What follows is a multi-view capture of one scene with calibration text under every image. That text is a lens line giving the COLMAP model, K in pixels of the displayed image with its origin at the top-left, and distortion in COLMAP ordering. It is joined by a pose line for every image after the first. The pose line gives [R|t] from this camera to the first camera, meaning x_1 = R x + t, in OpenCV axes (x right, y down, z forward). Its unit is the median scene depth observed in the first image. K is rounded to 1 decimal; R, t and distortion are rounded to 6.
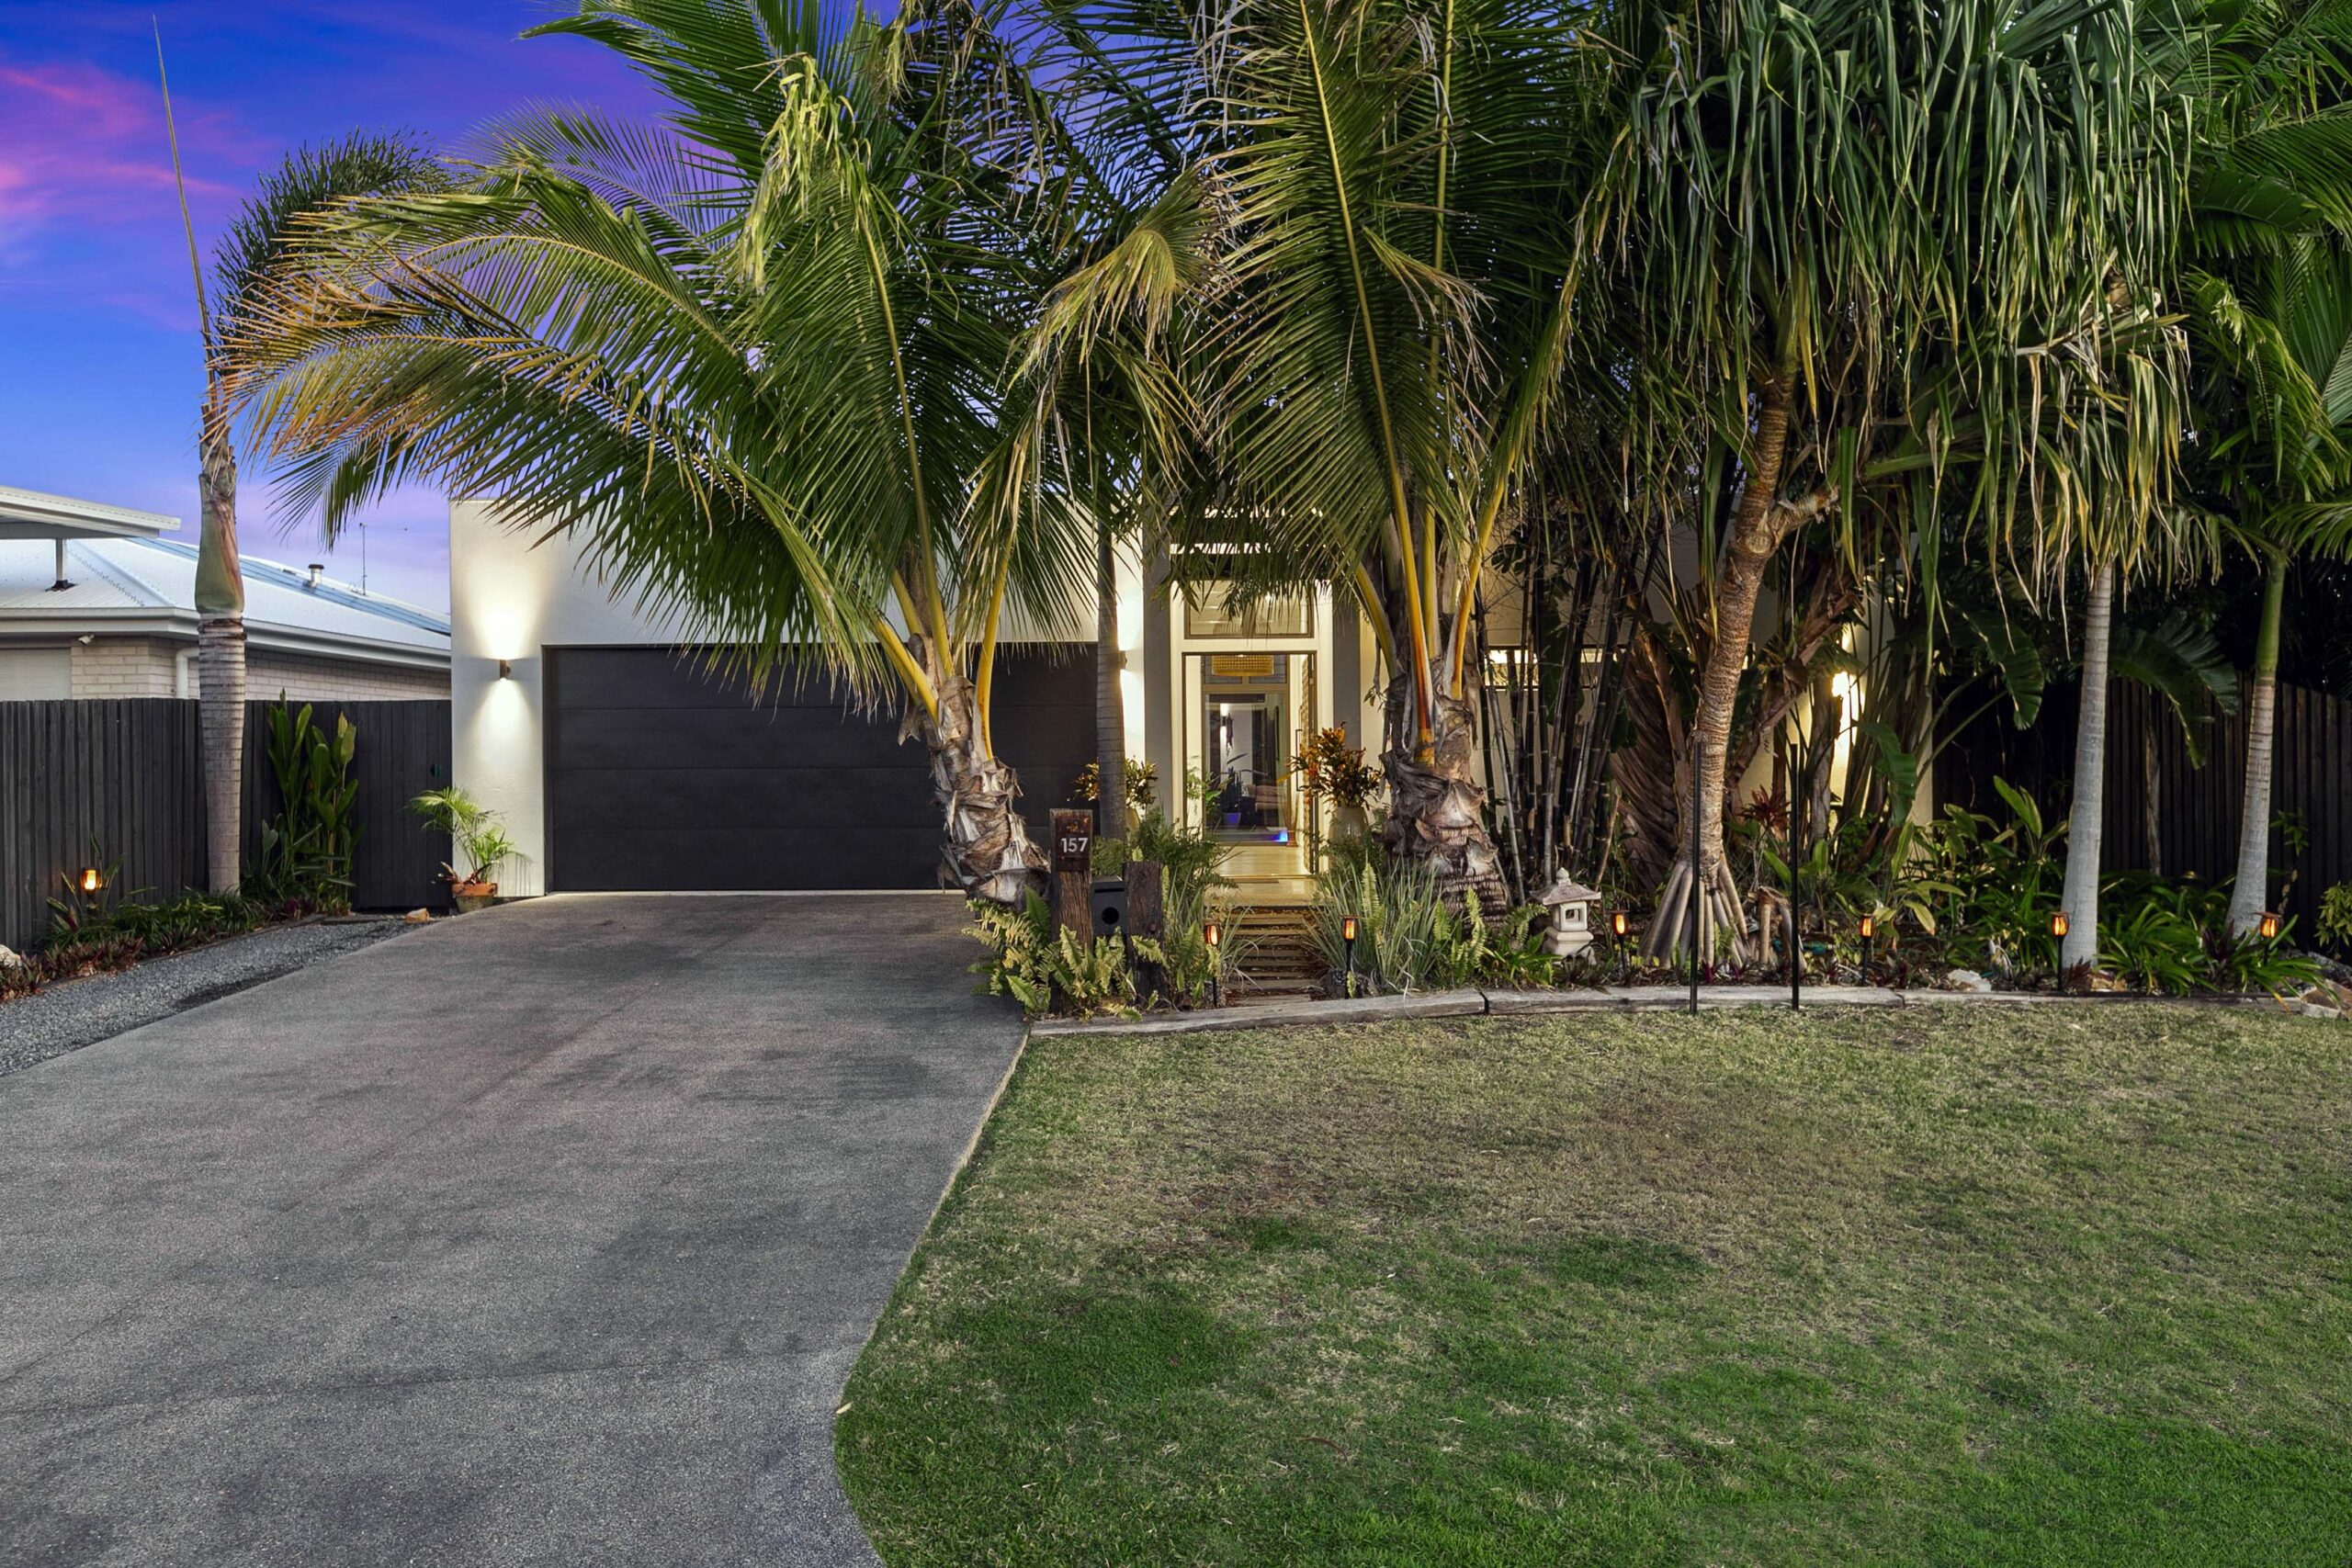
lens RADIAL K [[1763.7, 0, 1176.8], [0, 1763.7, 785.7], [0, 0, 1]] dist [0.000186, 0.000012]
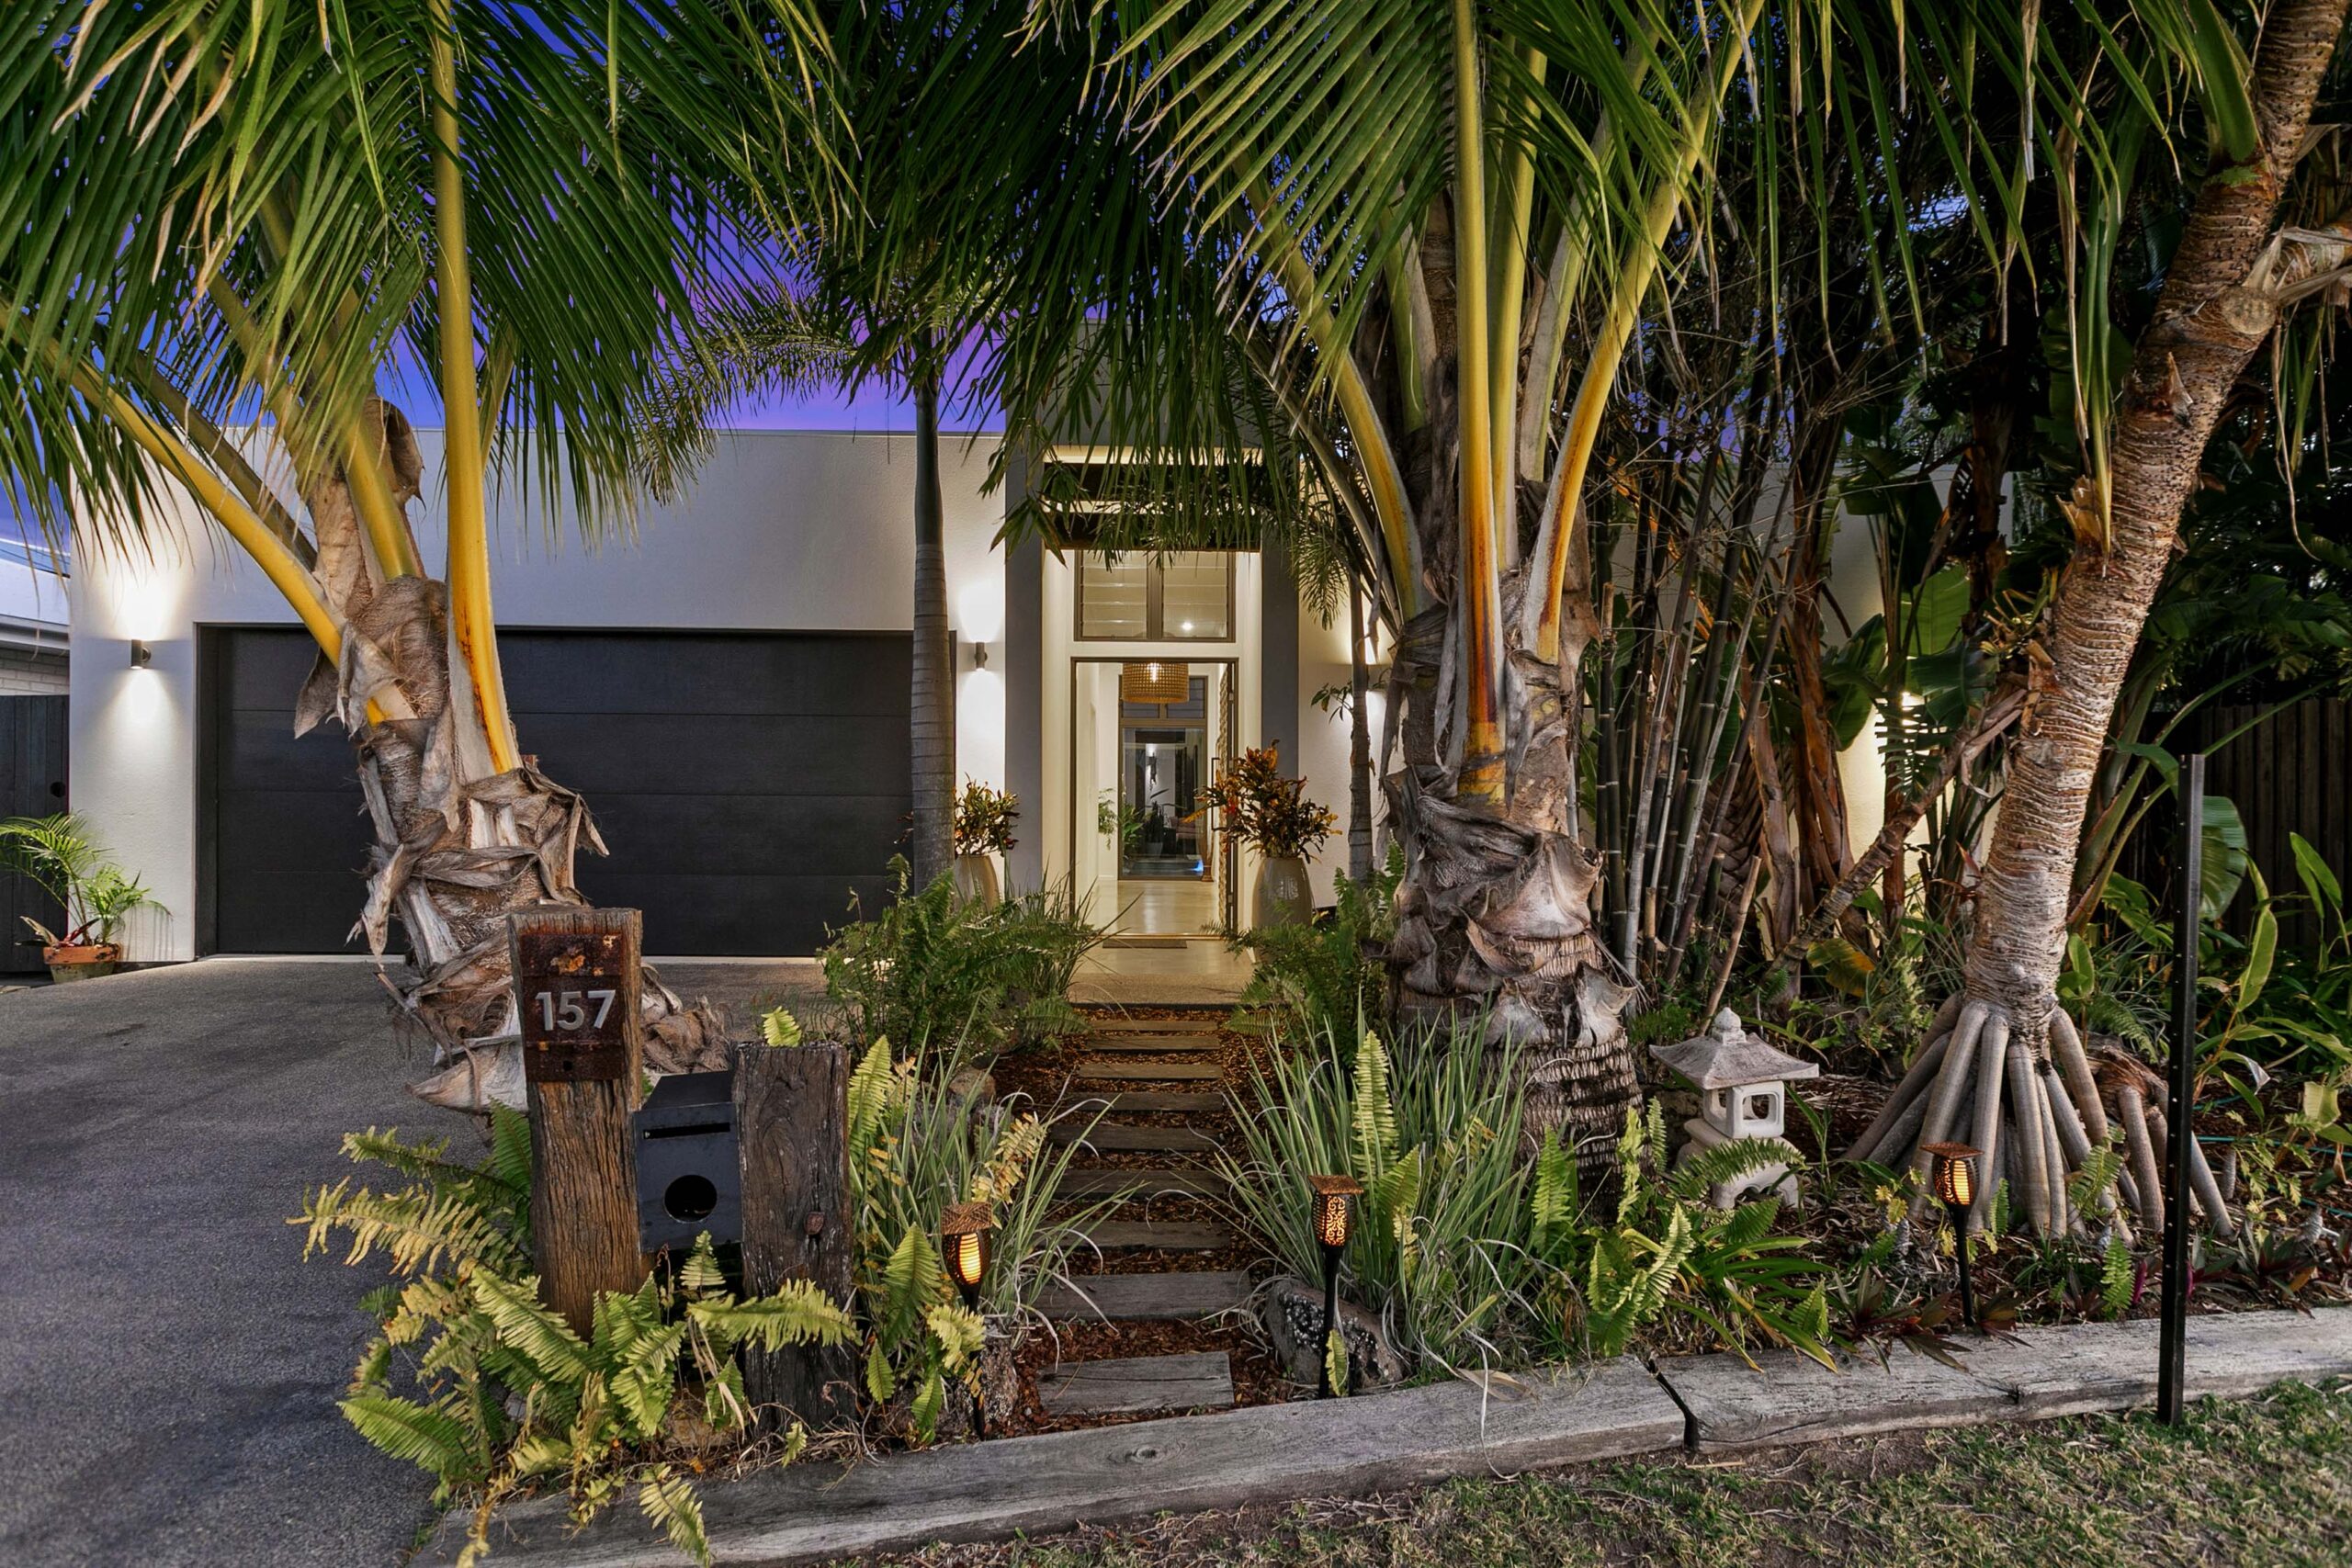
lens RADIAL K [[1219.5, 0, 1171.5], [0, 1219.5, 788.5], [0, 0, 1]] dist [0.002309, 0.000151]
pose [[0.999369, 0.015454, 0.031988, 0.047267], [-0.014781, 0.999667, -0.021148, -0.006767], [-0.032304, 0.020662, 0.999264, 0.662803]]
